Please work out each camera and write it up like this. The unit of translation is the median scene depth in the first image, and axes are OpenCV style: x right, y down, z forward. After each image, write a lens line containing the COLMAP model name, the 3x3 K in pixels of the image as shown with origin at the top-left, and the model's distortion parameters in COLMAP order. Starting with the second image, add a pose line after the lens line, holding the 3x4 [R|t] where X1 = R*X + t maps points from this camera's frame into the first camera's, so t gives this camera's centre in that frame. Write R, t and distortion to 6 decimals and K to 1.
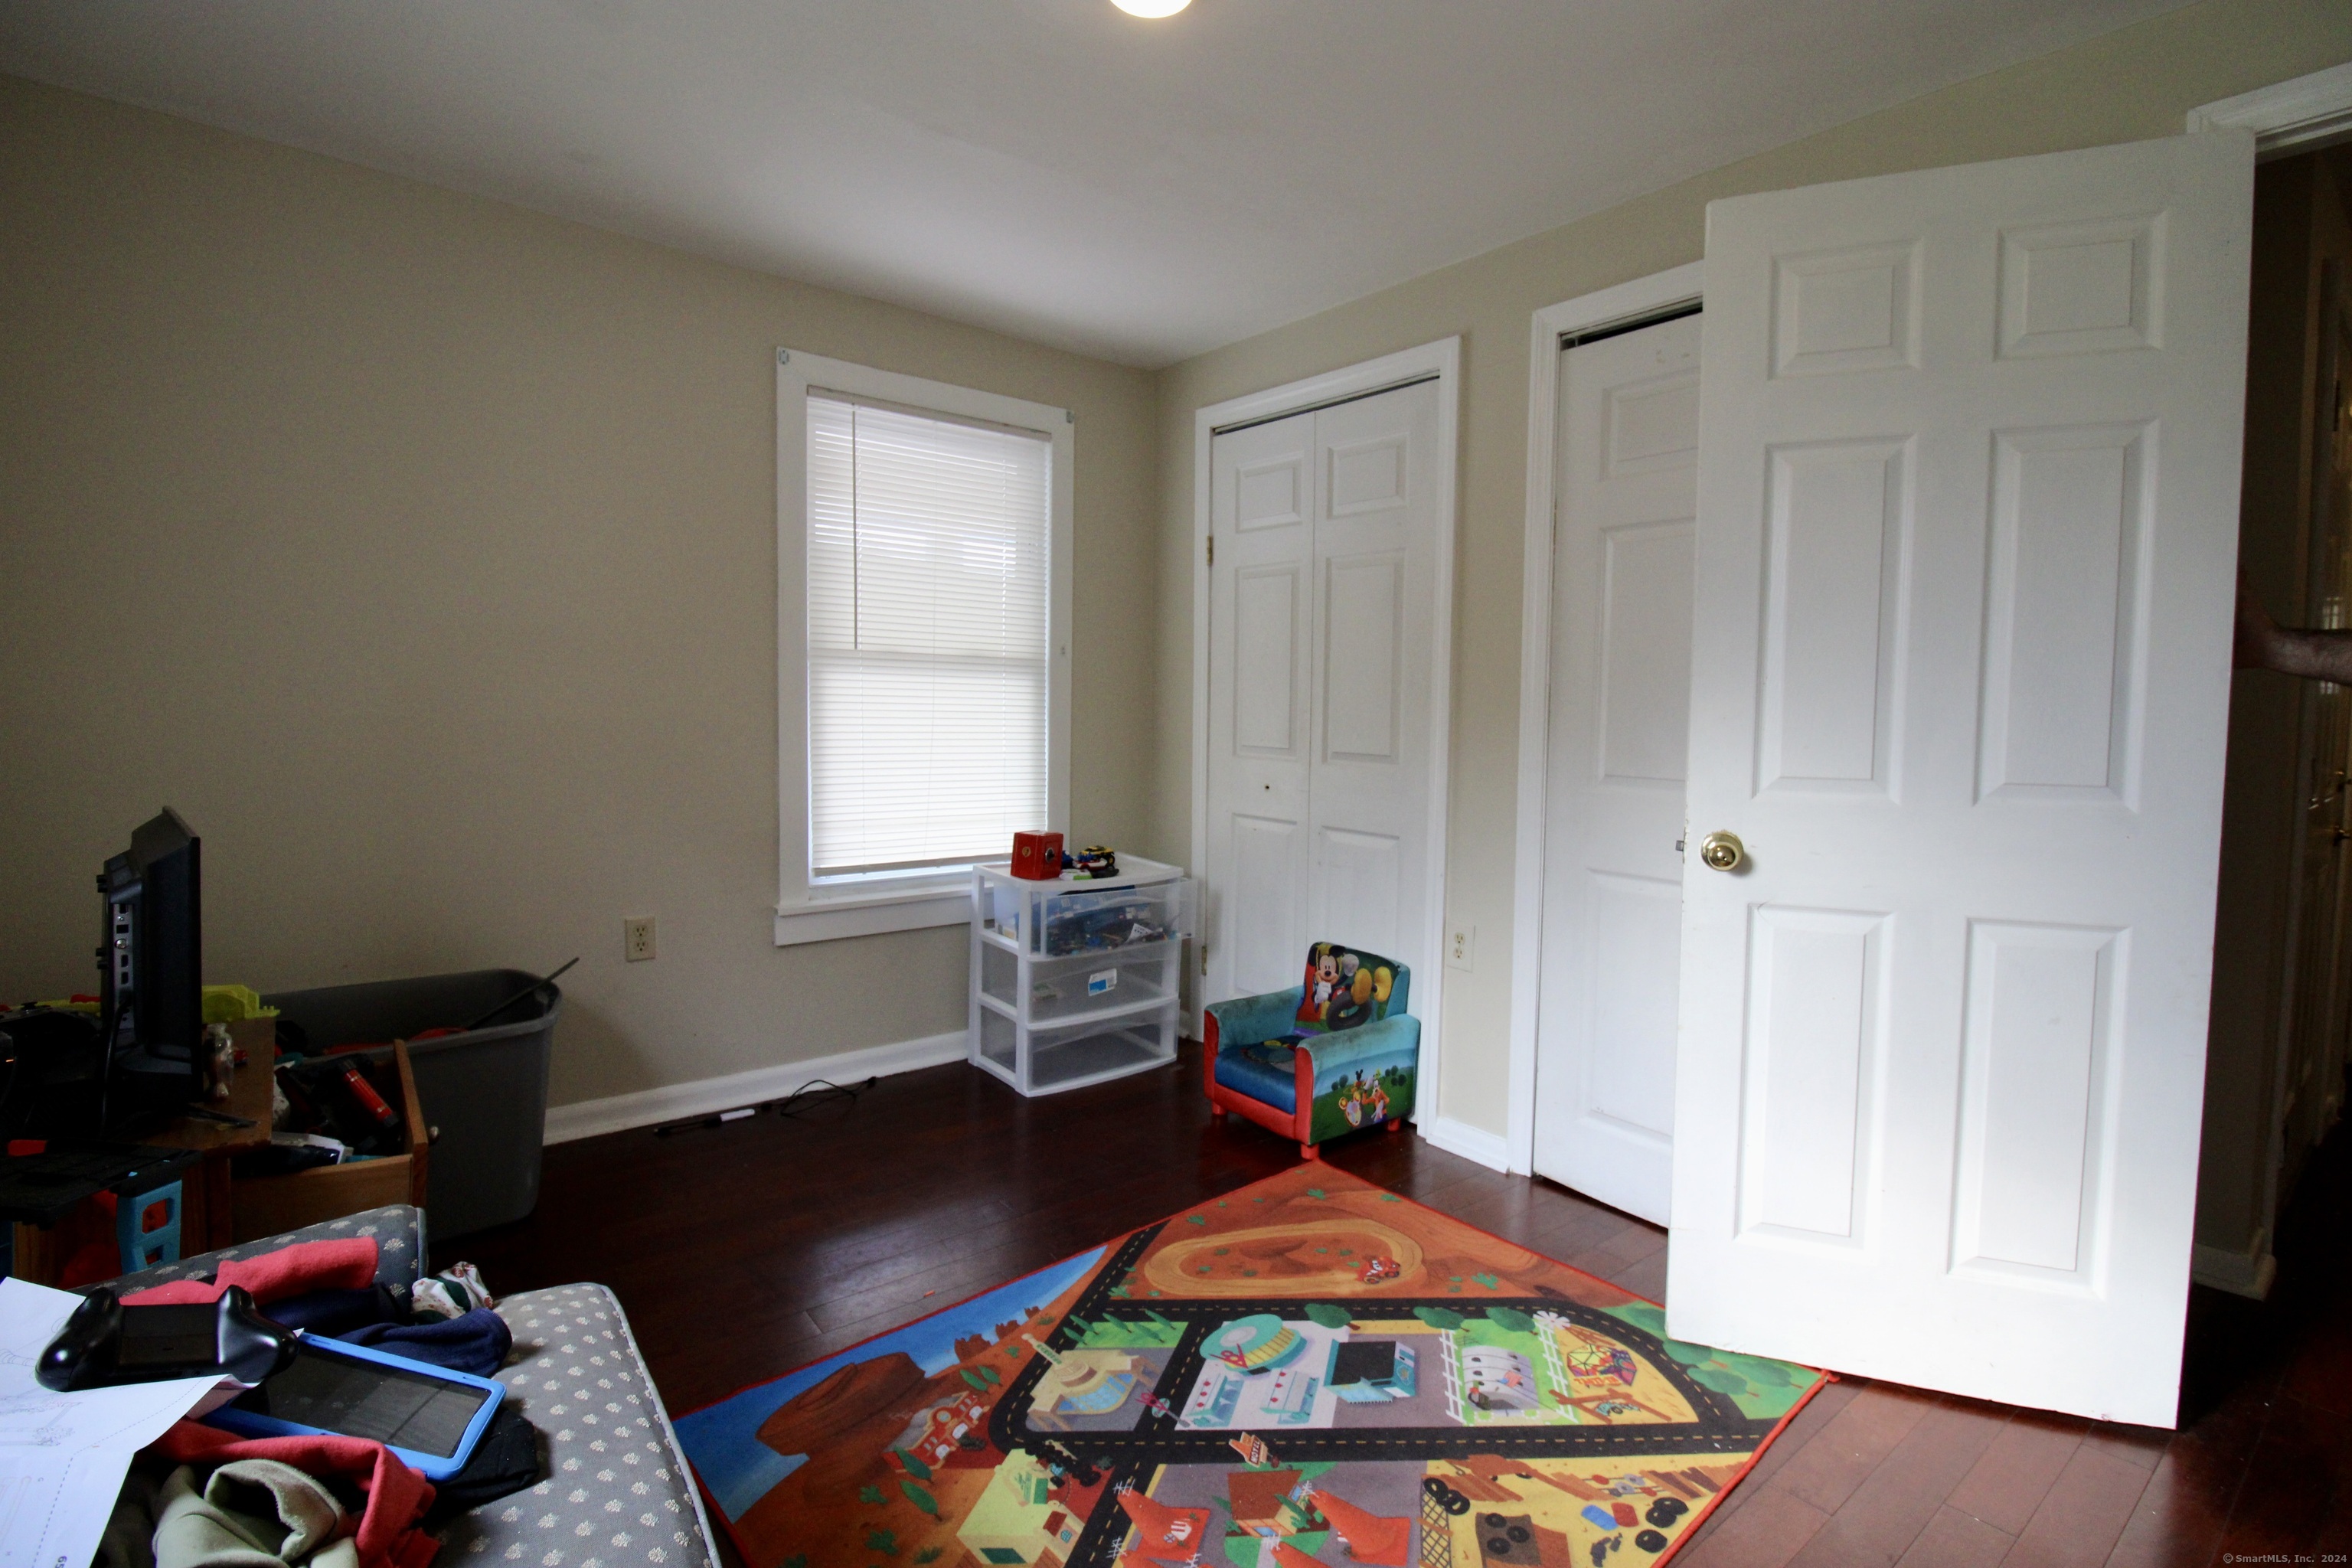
lens RADIAL K [[1109.8, 0, 1186.0], [0, 1109.8, 772.5], [0, 0, 1]] dist [-0.010672, -0.000567]
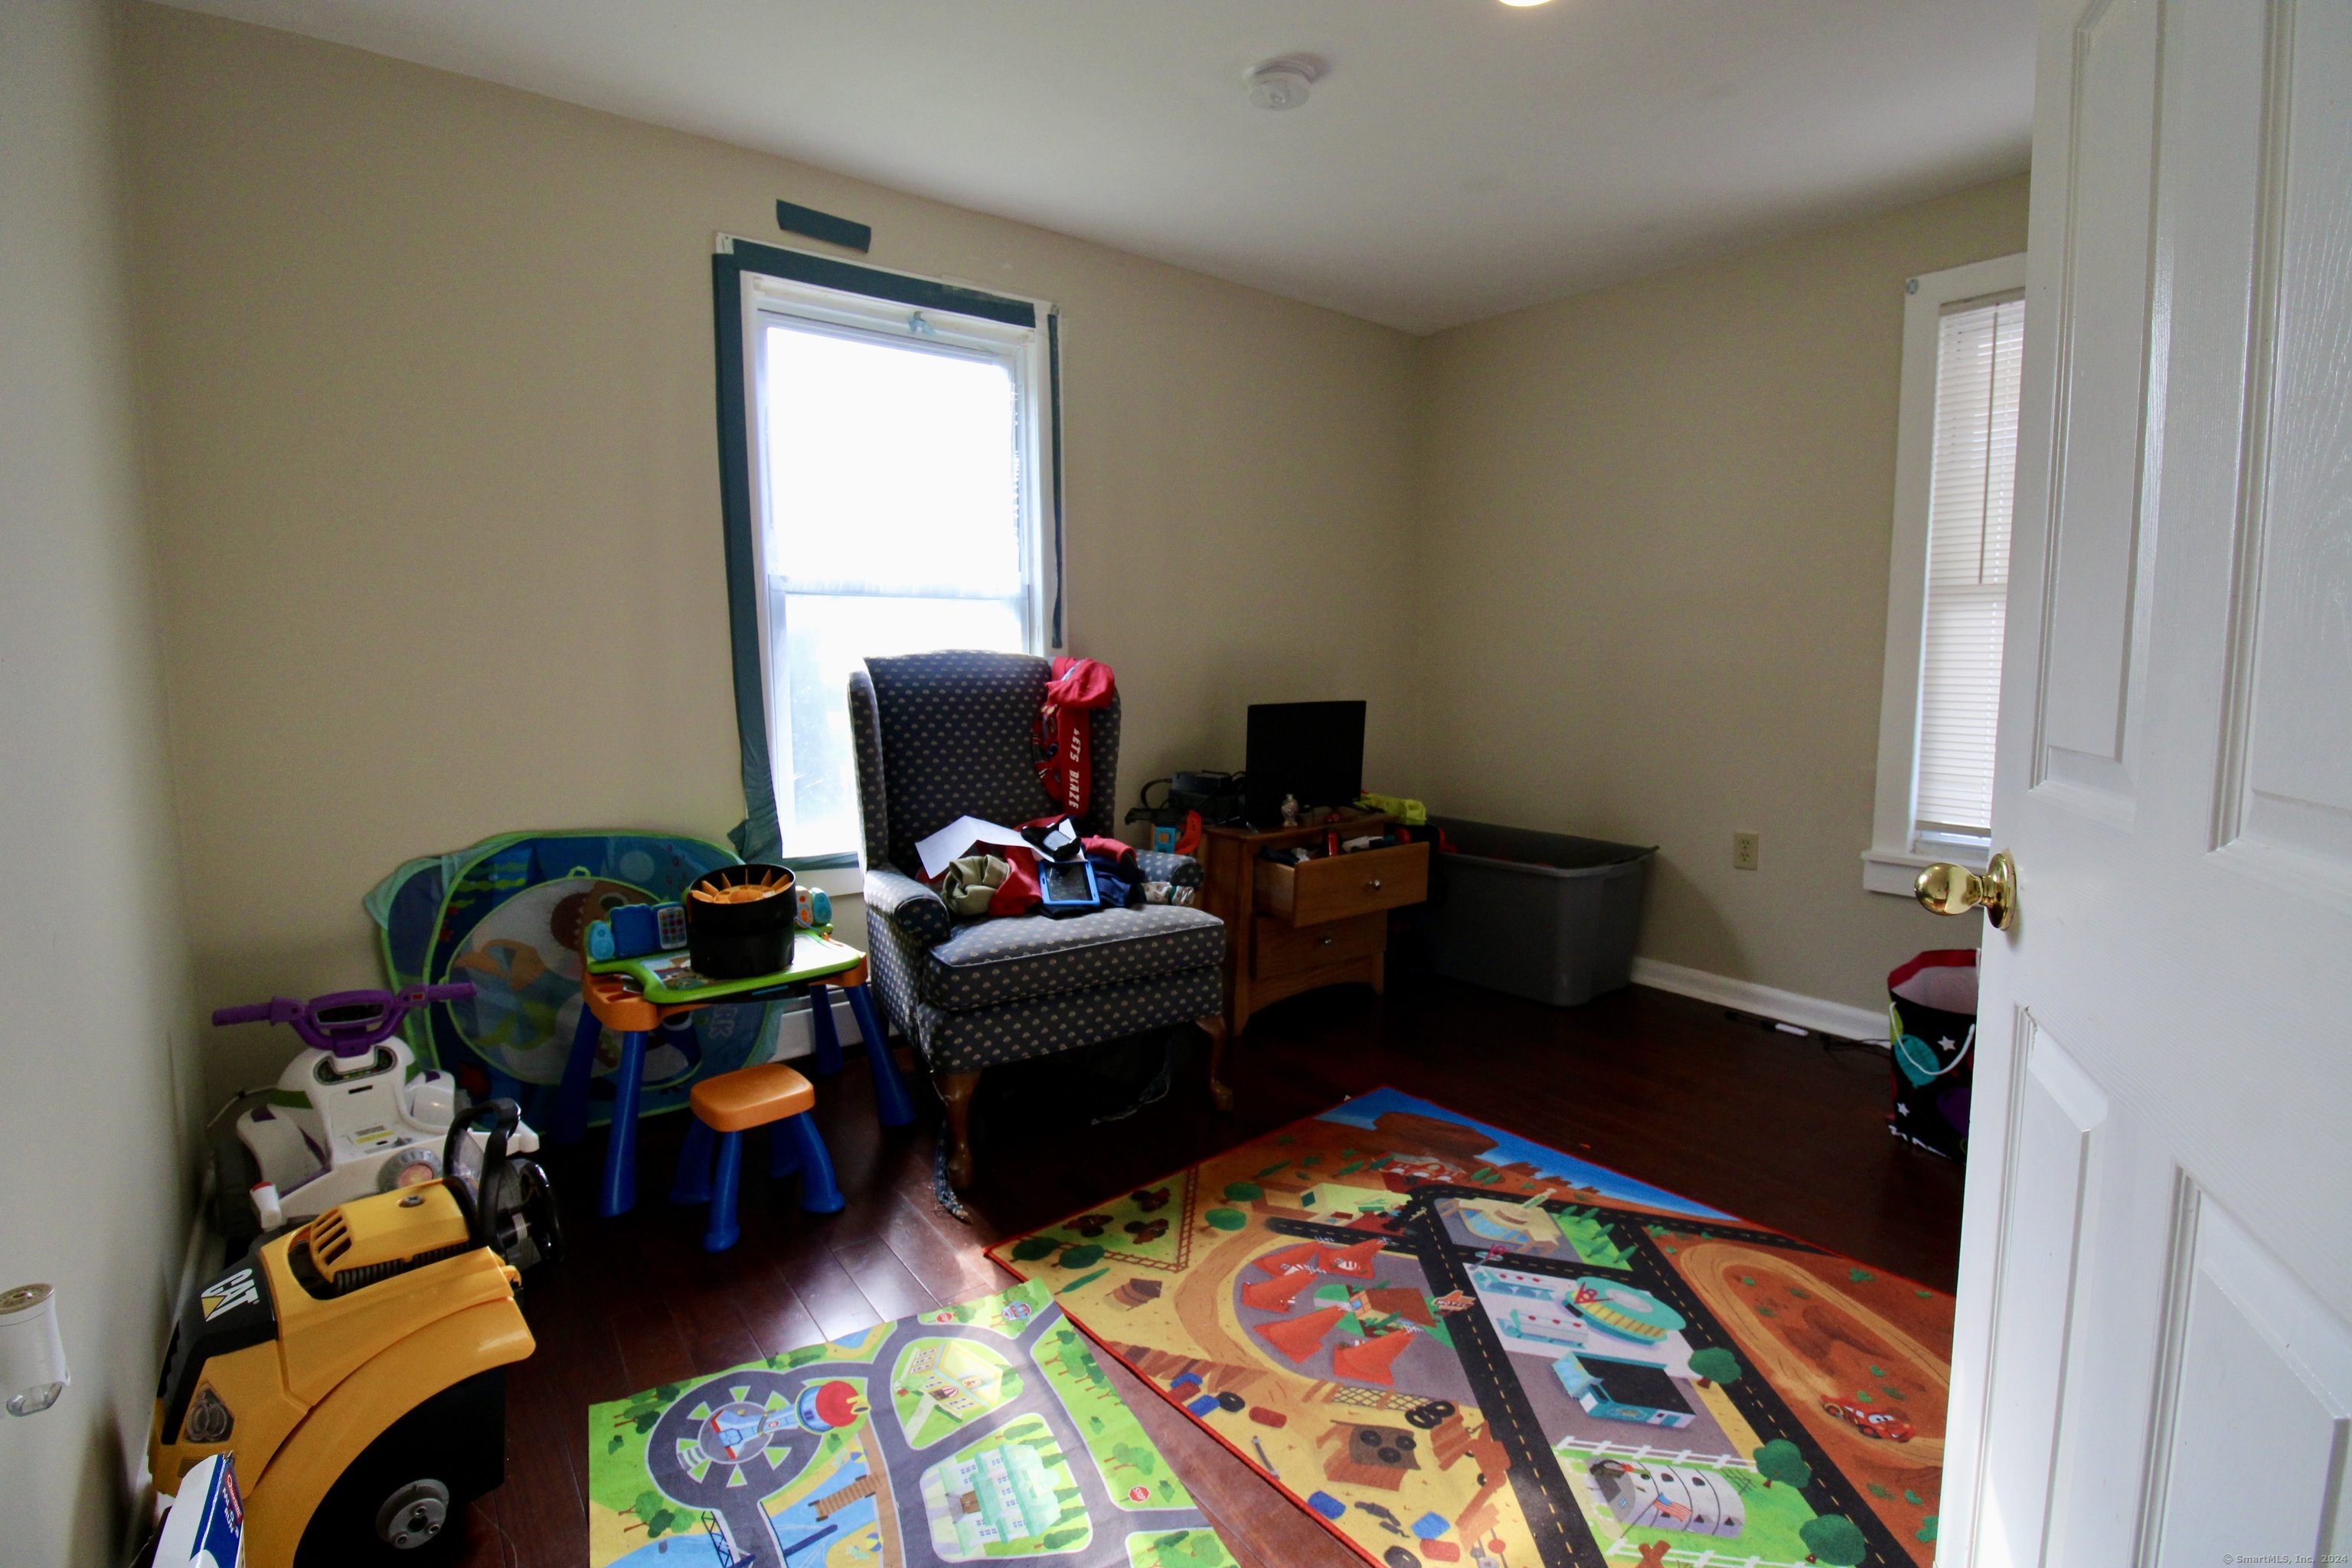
lens RADIAL K [[1109.8, 0, 1186.4], [0, 1109.8, 775.7], [0, 0, 1]] dist [-0.010672, -0.000567]
pose [[-0.040235, 0.092977, -0.994855, 1.011319], [-0.064185, 0.993364, 0.095433, -0.002802], [0.997127, 0.067695, -0.034000, 0.656460]]
